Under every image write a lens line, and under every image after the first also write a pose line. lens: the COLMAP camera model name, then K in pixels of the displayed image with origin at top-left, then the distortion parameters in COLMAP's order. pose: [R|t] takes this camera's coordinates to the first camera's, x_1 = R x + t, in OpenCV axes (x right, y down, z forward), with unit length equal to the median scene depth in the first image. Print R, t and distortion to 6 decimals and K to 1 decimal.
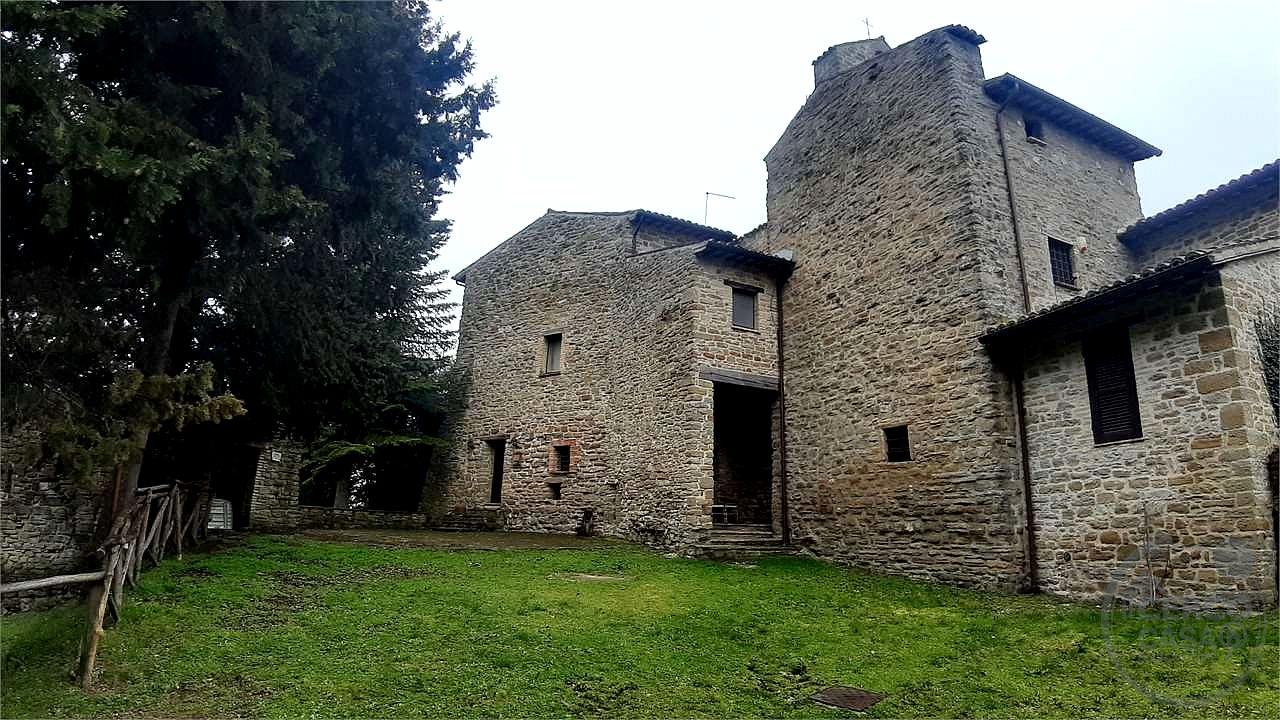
lens RADIAL K [[686.5, 0, 640.0], [0, 686.5, 360.0], [0, 0, 1]] dist [-0.082738, -0.015508]
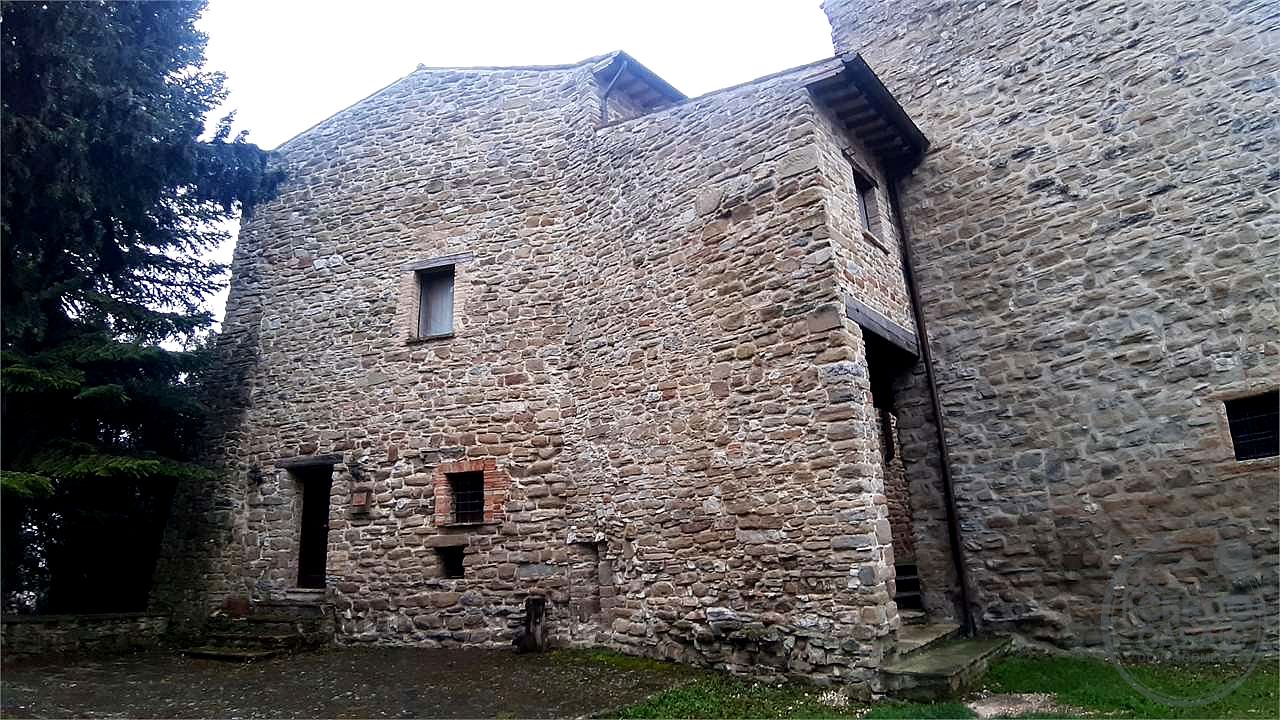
lens RADIAL K [[686.3, 0, 663.3], [0, 686.3, 355.8], [0, 0, 1]] dist [-0.029997, -0.111318]
pose [[0.926995, 0.027797, 0.374042, -0.175418], [-0.008944, 0.998605, -0.052045, 0.065291], [-0.374967, 0.044900, 0.925950, 0.478360]]
